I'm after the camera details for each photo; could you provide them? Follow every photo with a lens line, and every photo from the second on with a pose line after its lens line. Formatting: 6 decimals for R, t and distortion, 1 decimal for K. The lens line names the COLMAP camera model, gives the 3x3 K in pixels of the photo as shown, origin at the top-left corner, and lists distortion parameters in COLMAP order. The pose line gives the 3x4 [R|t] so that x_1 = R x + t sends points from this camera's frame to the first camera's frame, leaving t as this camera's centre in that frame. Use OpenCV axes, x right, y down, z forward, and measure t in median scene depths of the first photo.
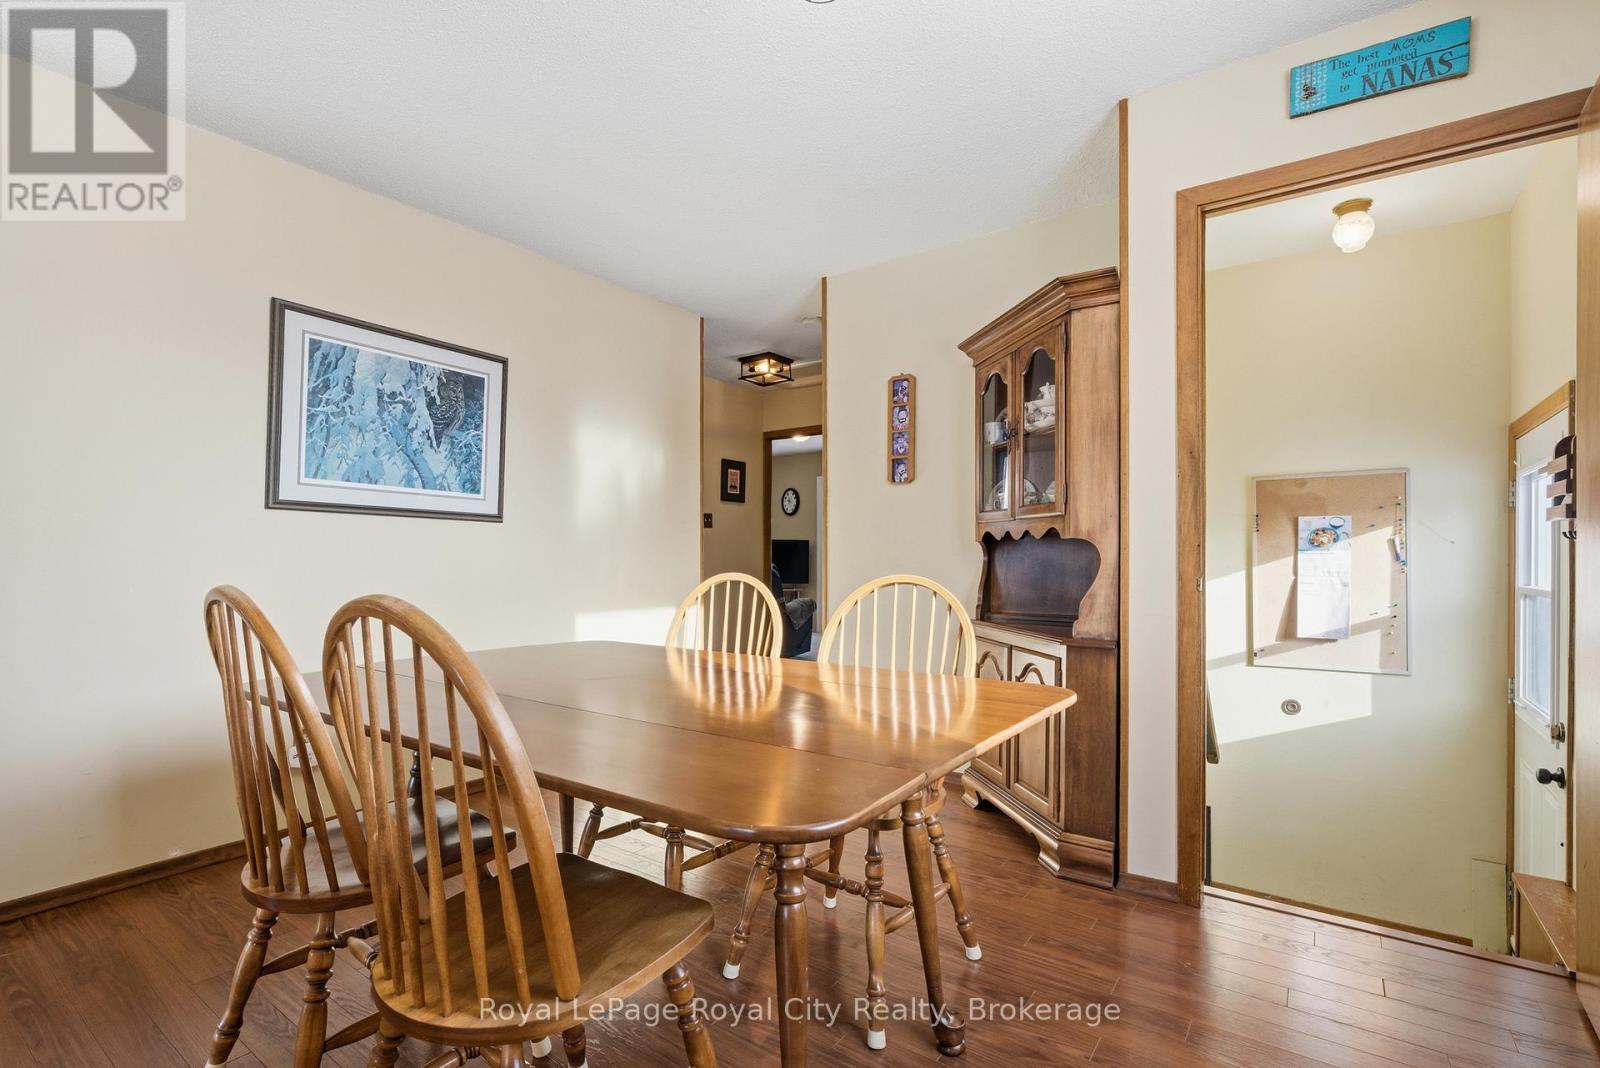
lens RADIAL K [[735.7, 0, 795.4], [0, 735.7, 553.9], [0, 0, 1]] dist [-0.003203, -0.003578]
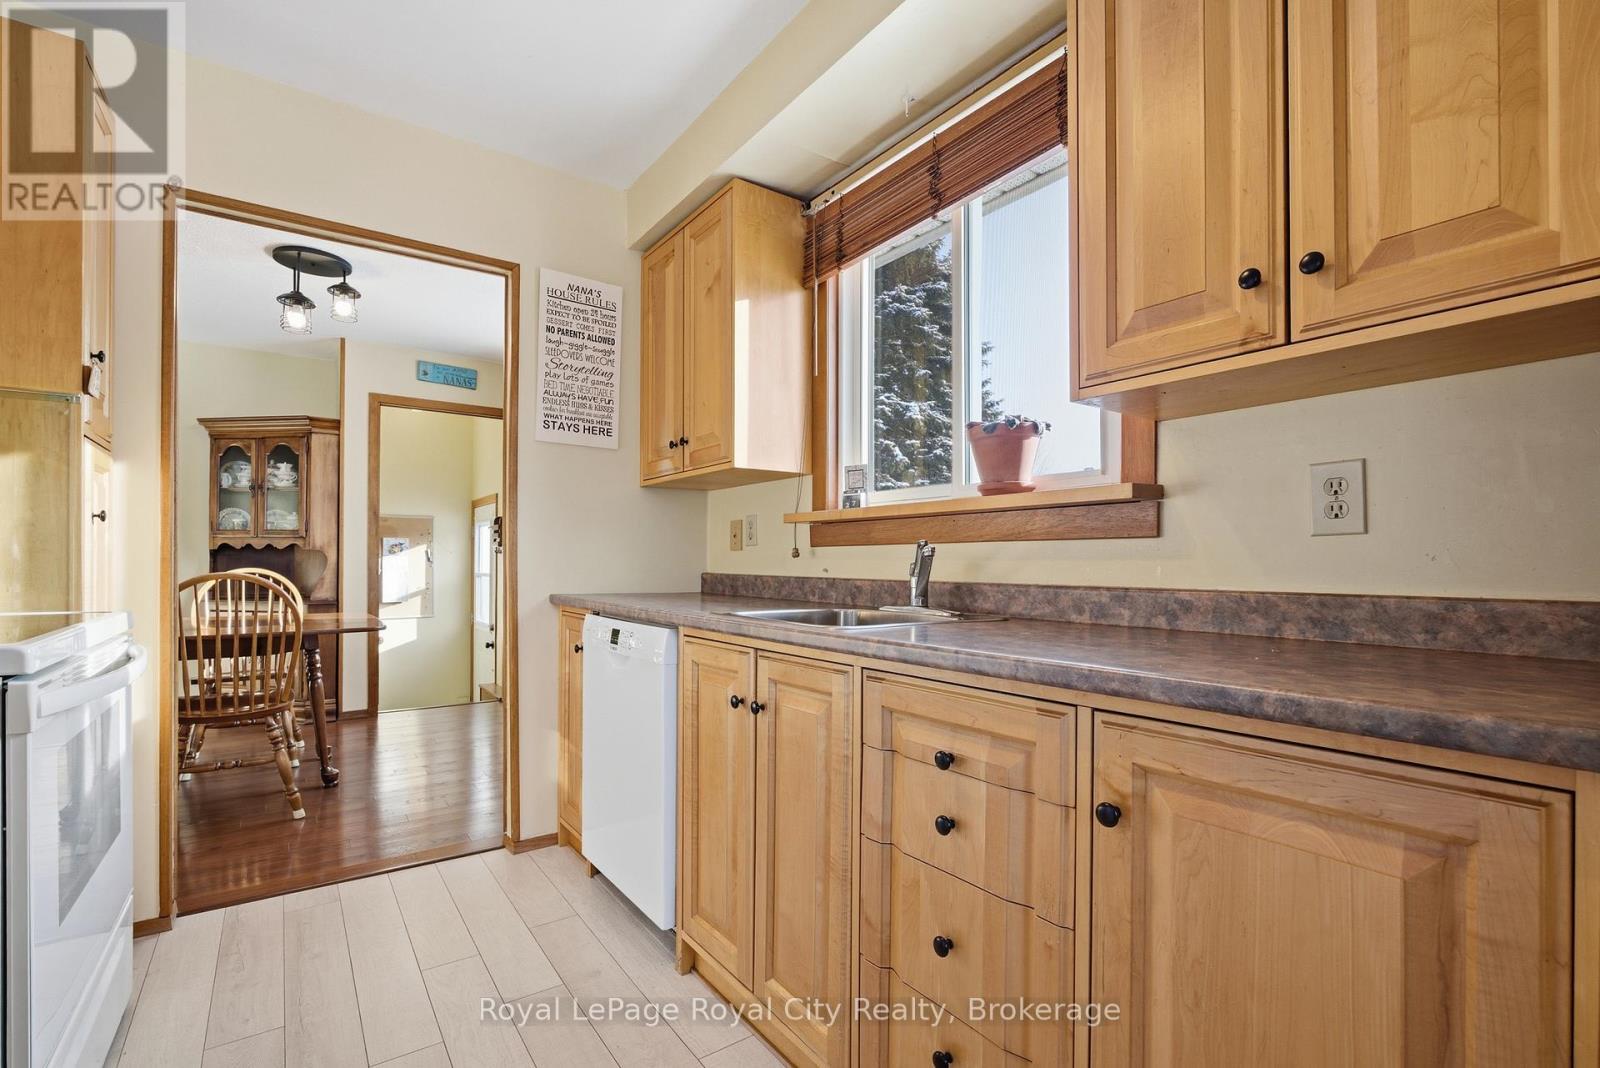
lens RADIAL K [[764.8, 0, 796.6], [0, 764.8, 560.7], [0, 0, 1]] dist [0.000293, 0.000395]
pose [[0.329930, -0.000213, 0.944006, -1.132120], [-0.003365, 0.999993, 0.001402, 0.001787], [-0.944000, -0.003639, 0.329927, -0.893777]]
